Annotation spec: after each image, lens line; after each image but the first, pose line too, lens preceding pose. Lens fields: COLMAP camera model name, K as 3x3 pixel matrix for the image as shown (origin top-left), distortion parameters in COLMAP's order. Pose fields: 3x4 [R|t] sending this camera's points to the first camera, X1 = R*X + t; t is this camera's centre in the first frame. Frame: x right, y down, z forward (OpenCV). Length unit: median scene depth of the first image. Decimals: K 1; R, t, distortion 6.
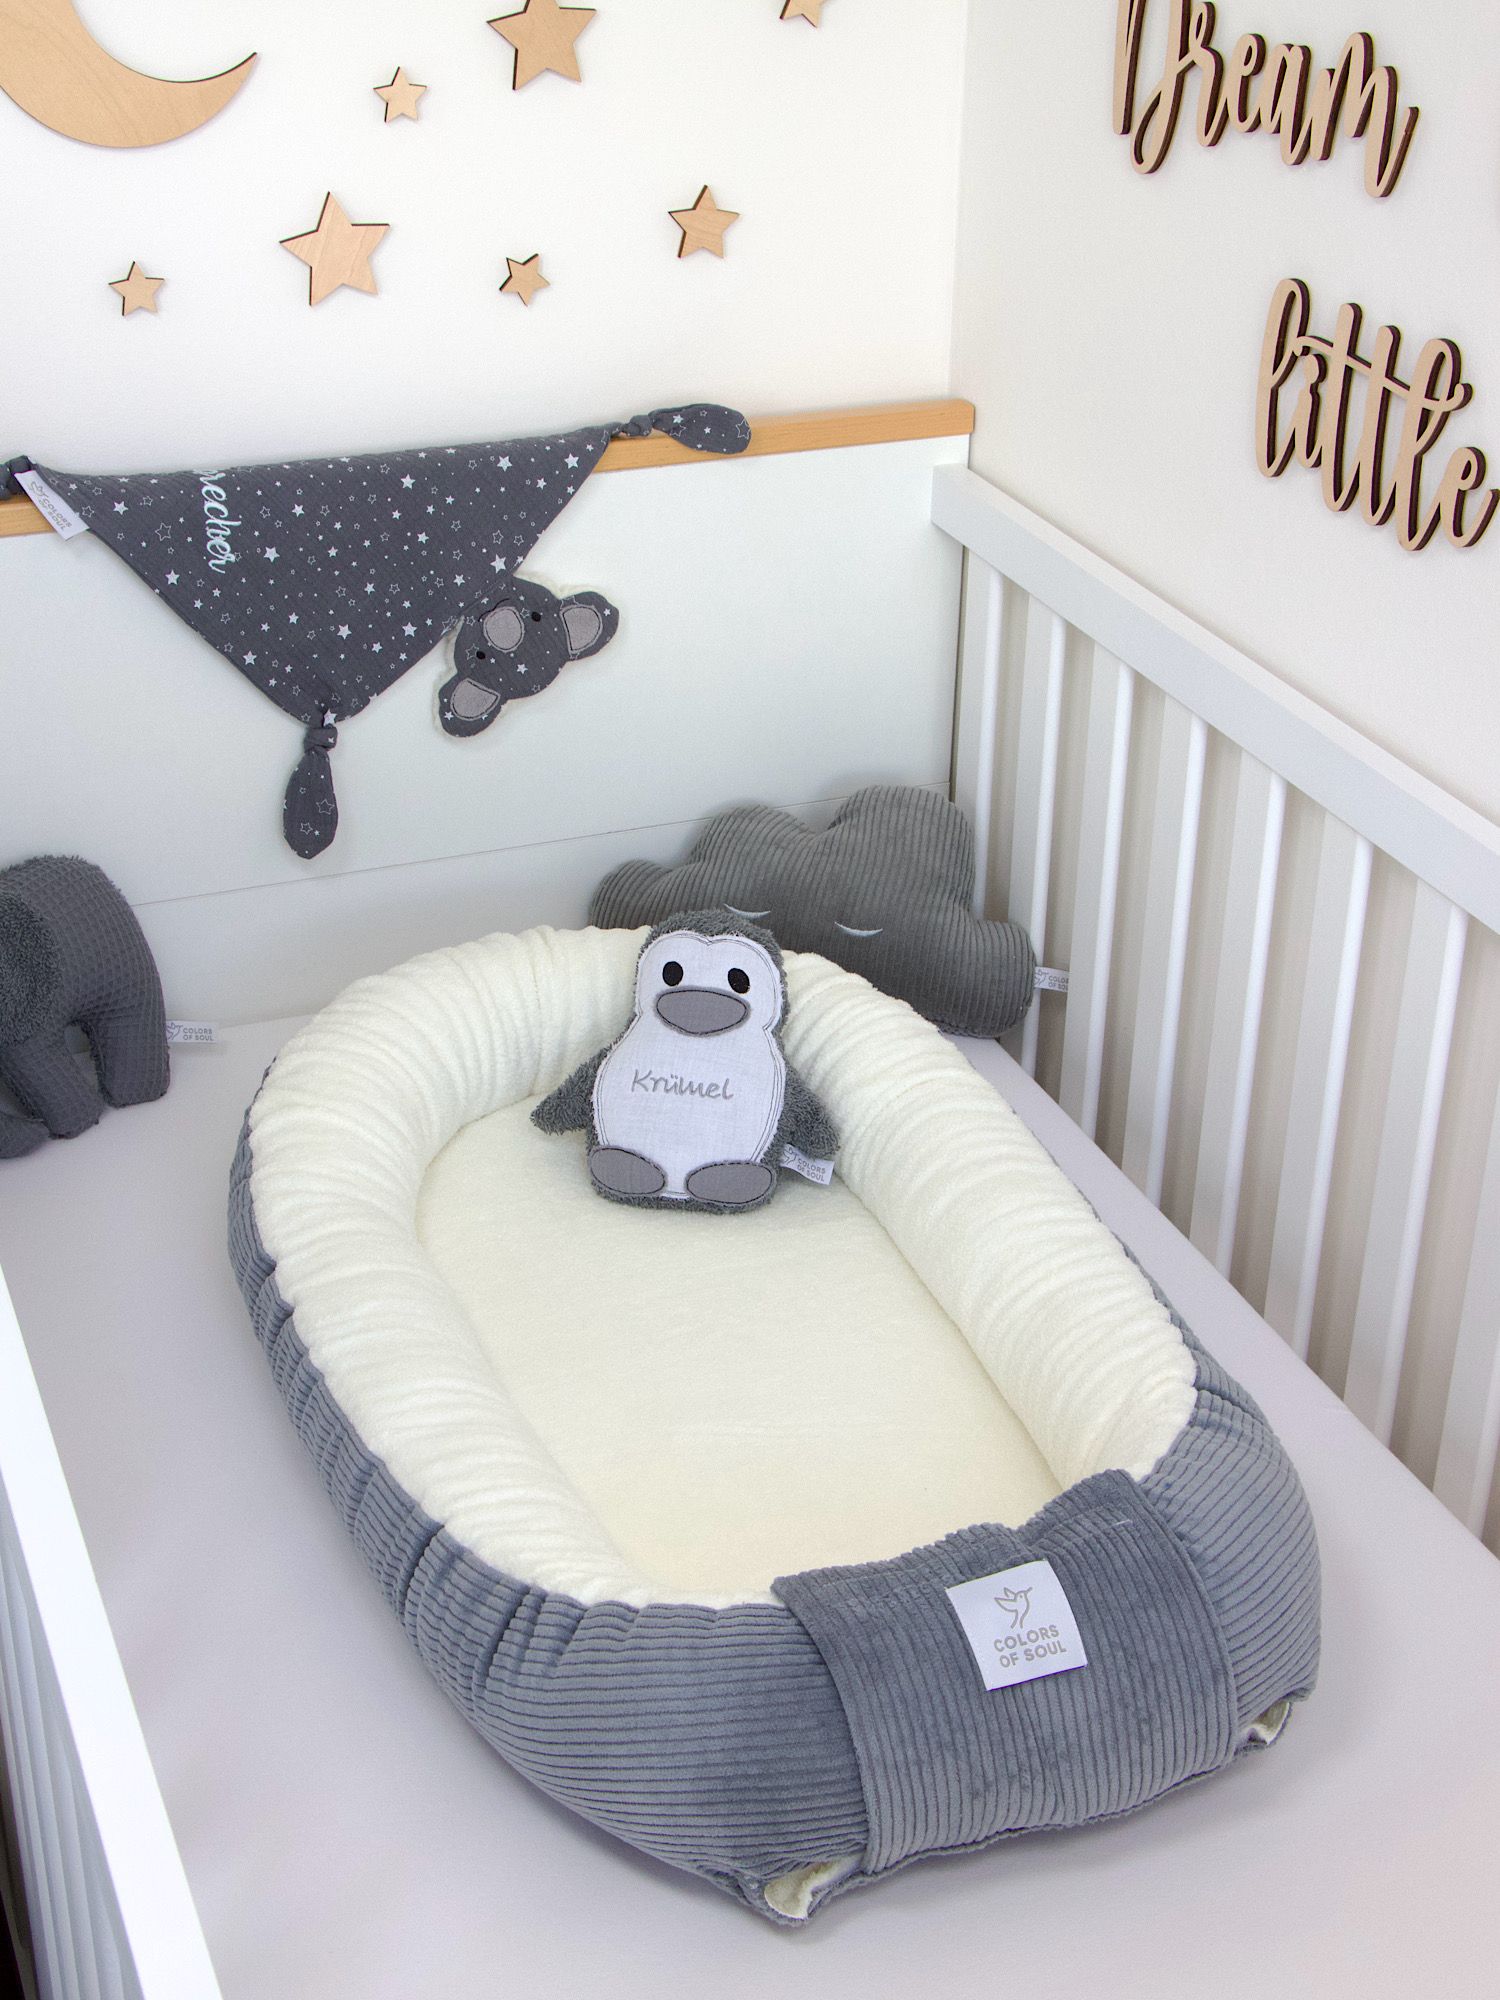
lens RADIAL K [[2795.9, 0, 731.6], [0, 2795.9, 1057.0], [0, 0, 1]] dist [-0.015851, 0.110724]
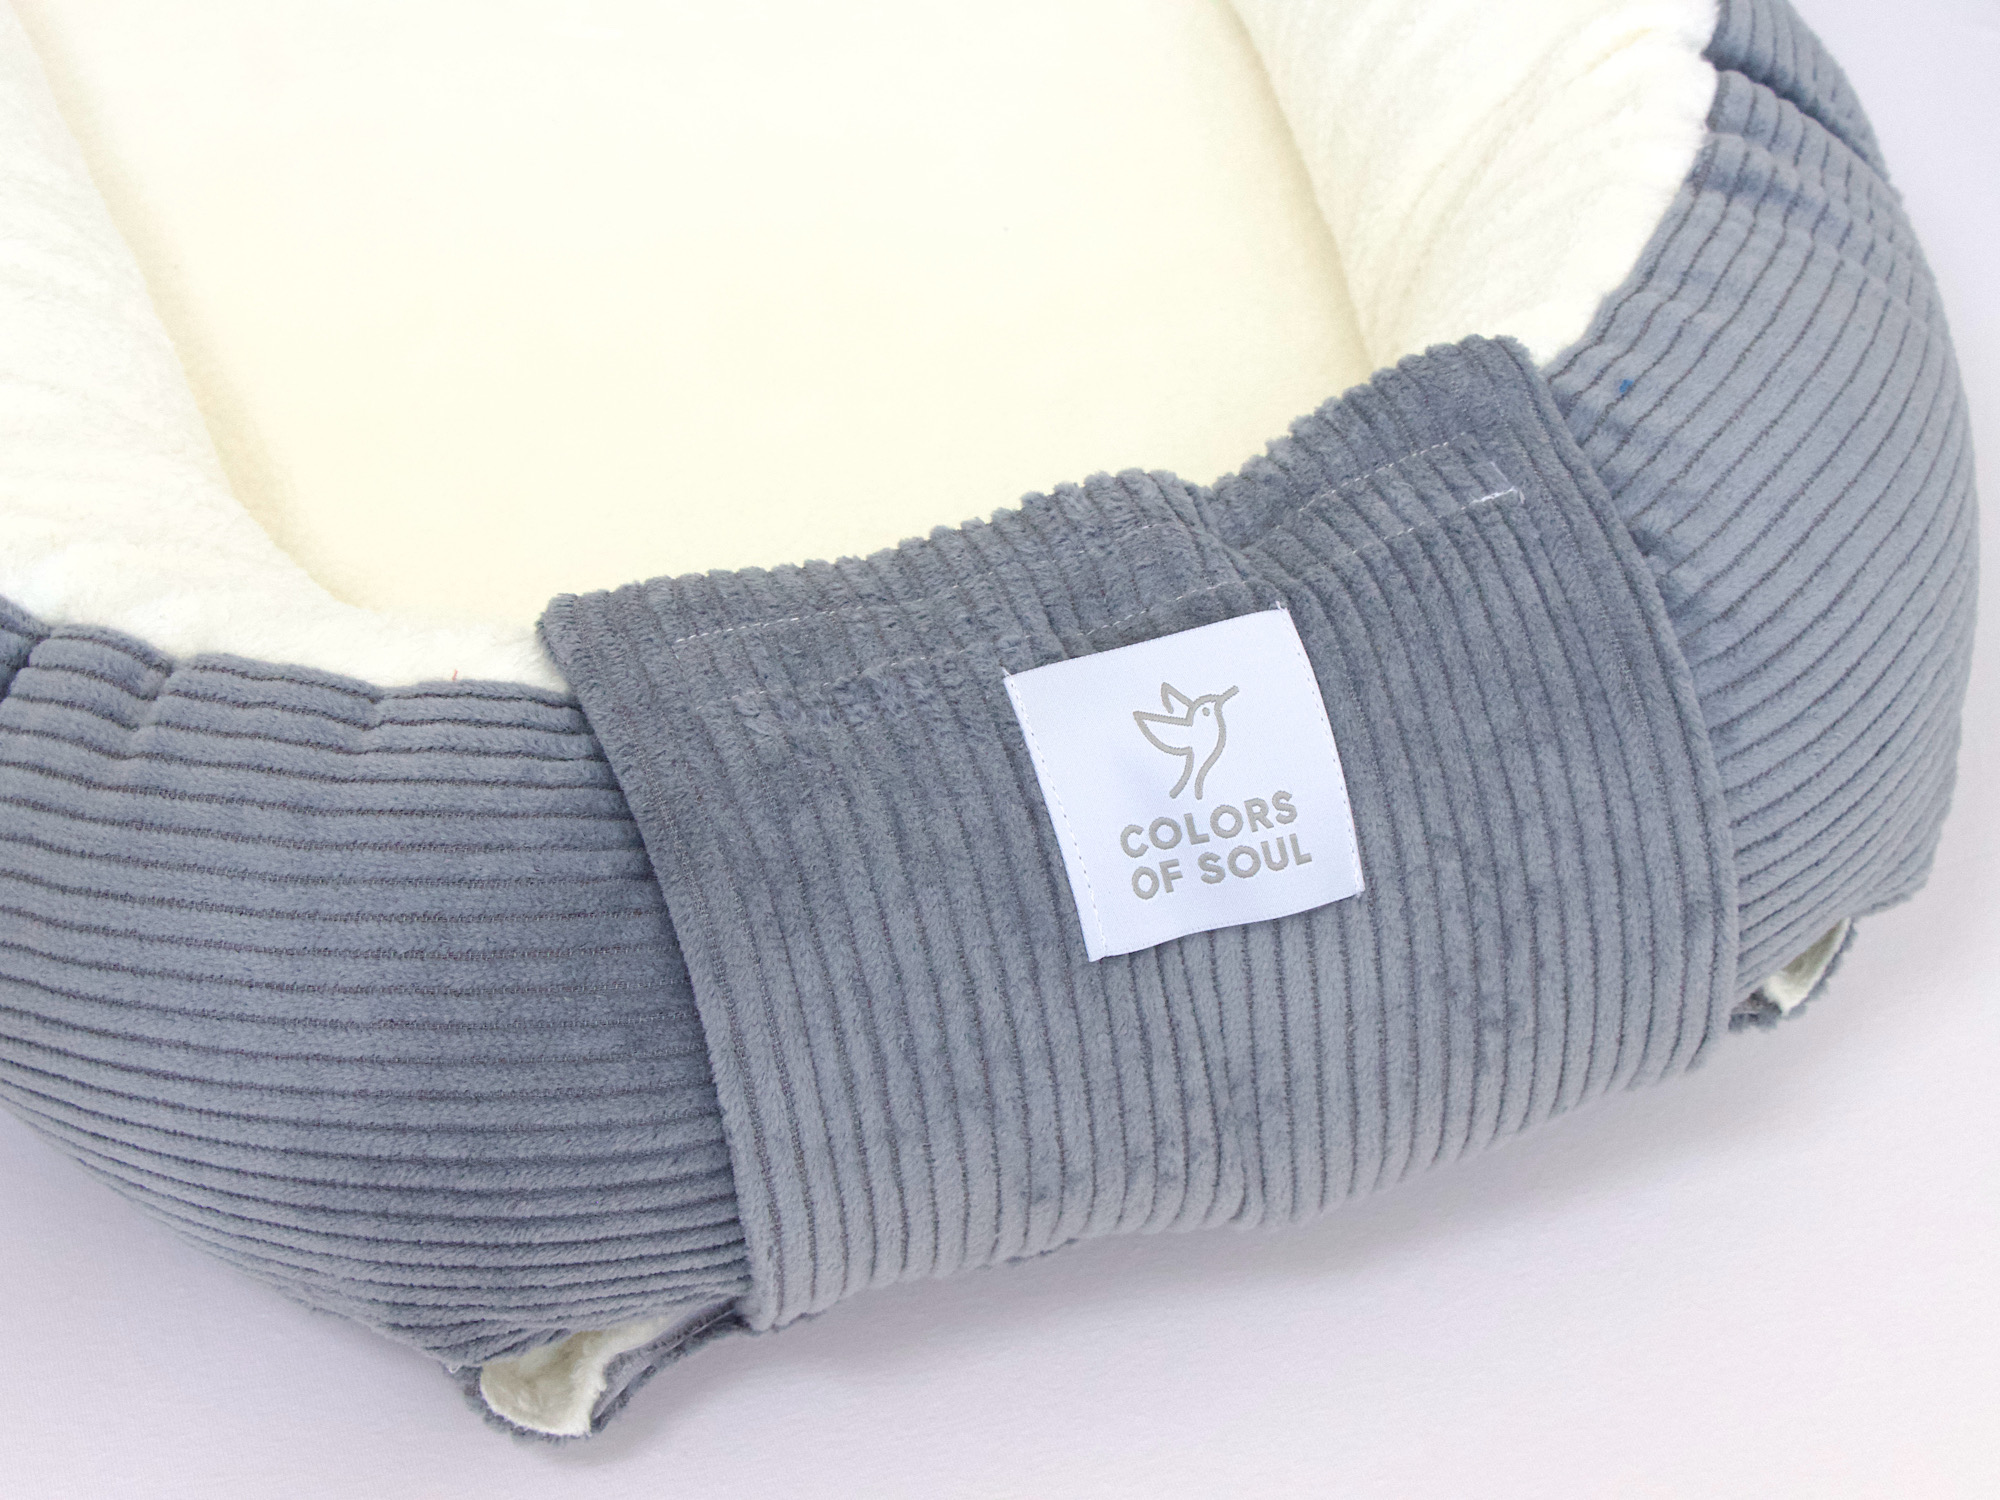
lens RADIAL K [[4124.4, 0, 993.8], [0, 4124.4, 719.0], [0, 0, 1]] dist [0.091150, 0.227366]
pose [[0.996548, 0.059623, 0.057776, 0.037645], [-0.077578, 0.916615, 0.392171, -0.015551], [-0.029576, -0.395299, 0.918076, 0.425625]]
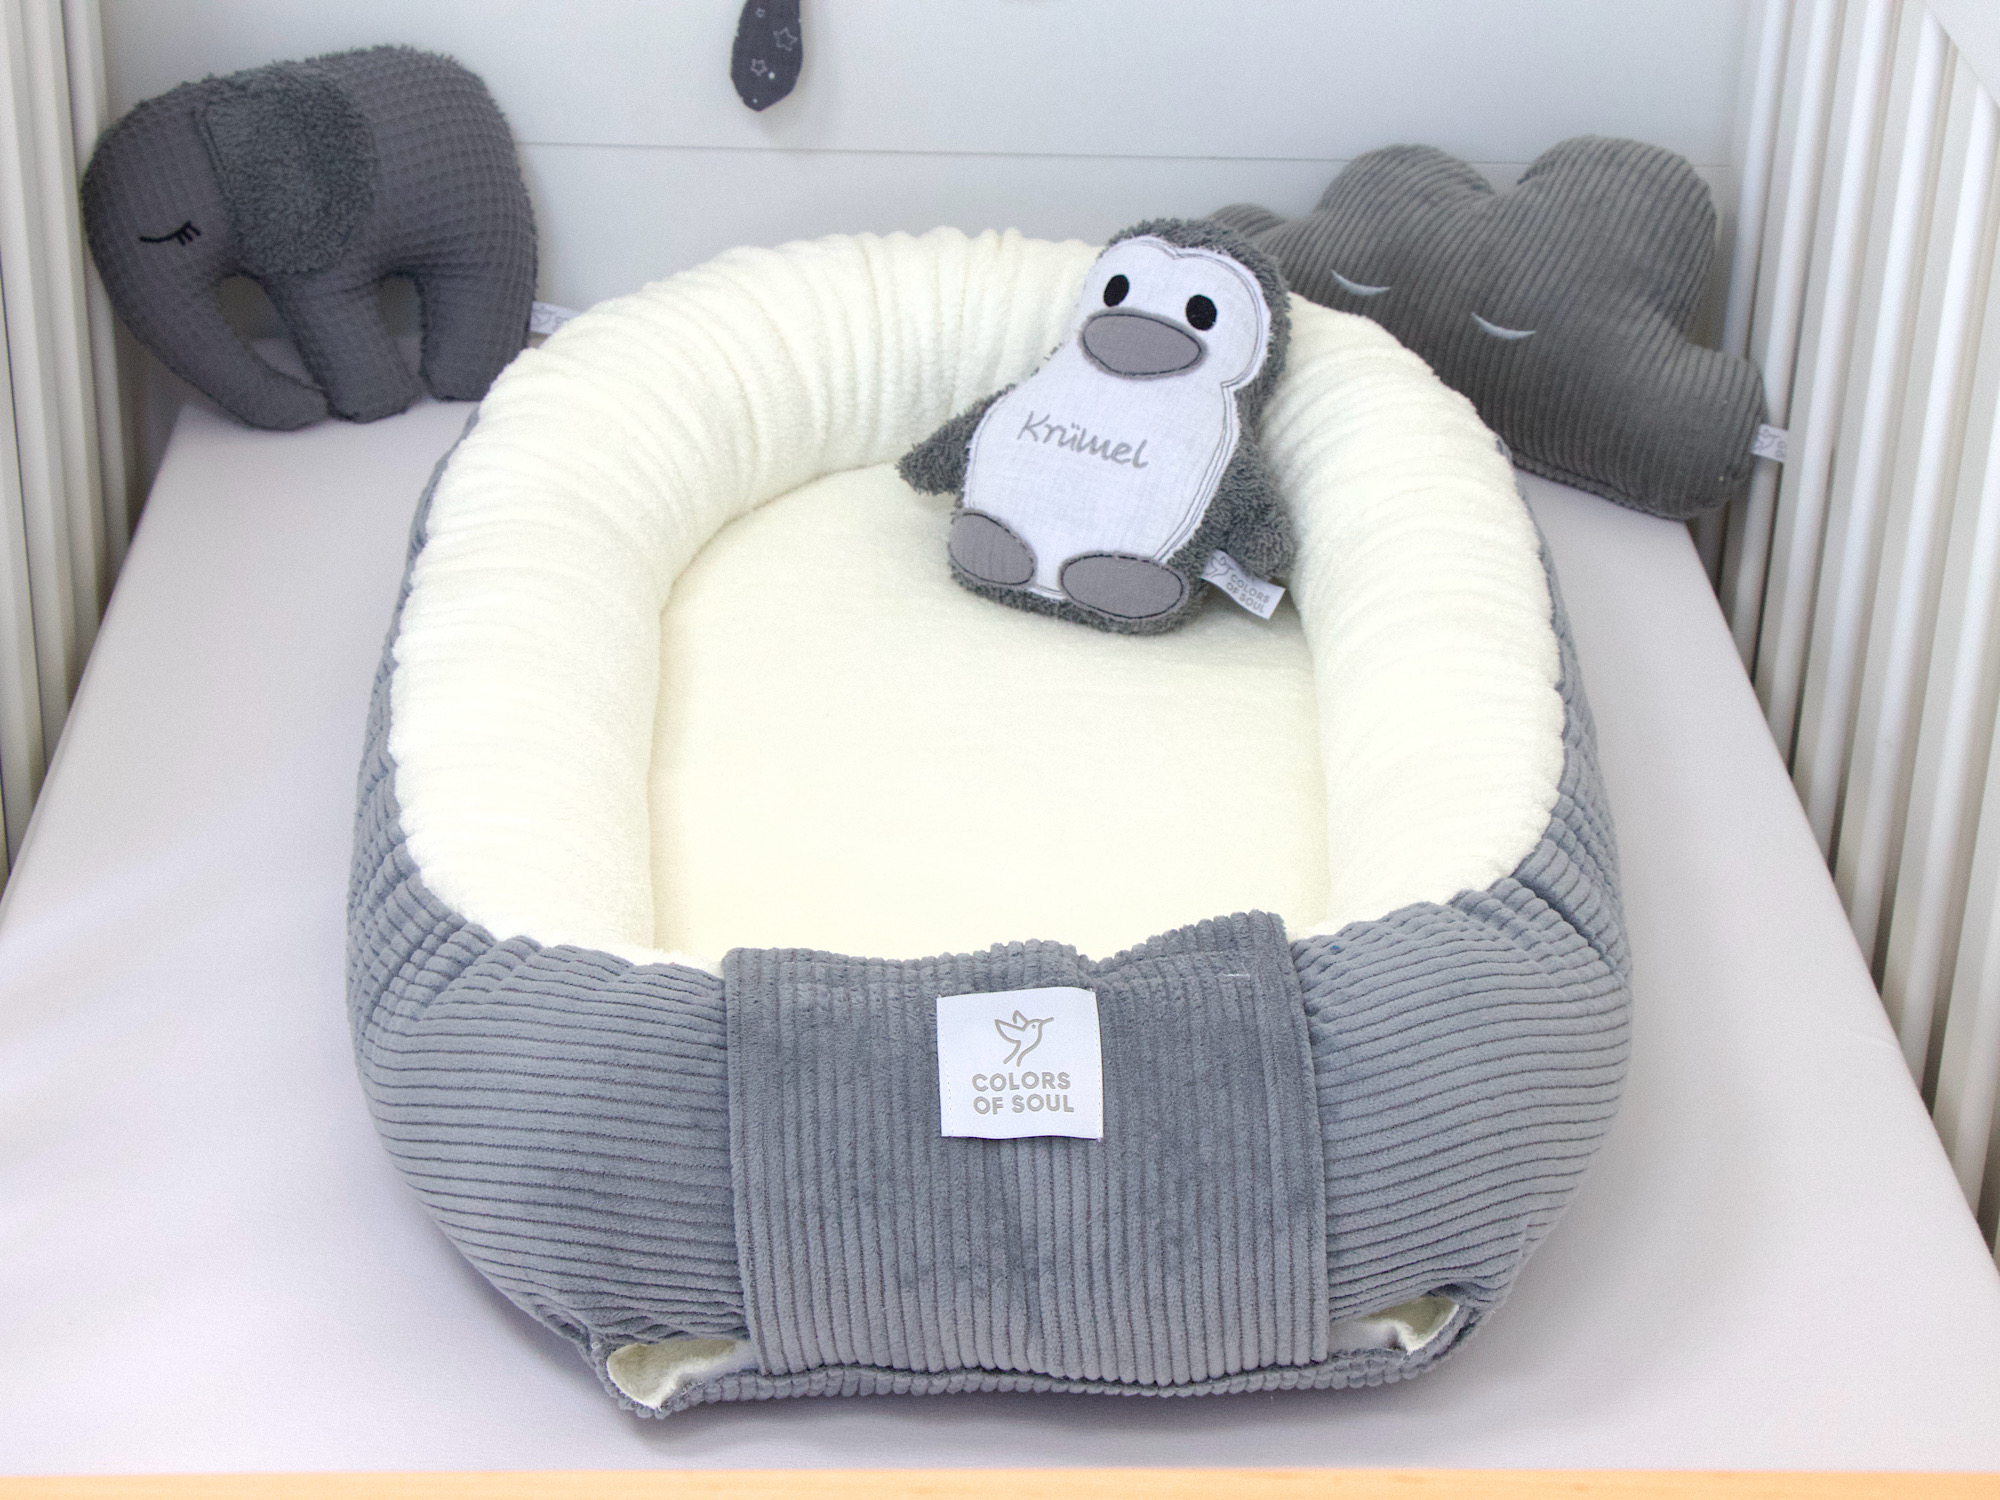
lens RADIAL K [[4112.5, 0, 1005.7], [0, 4112.5, 753.2], [0, 0, 1]] dist [0.105154, 0.682654]
pose [[0.940431, 0.174295, -0.291909, 0.328673], [-0.183731, 0.982964, -0.005005, 0.113211], [0.286063, 0.058339, 0.956433, 0.010270]]
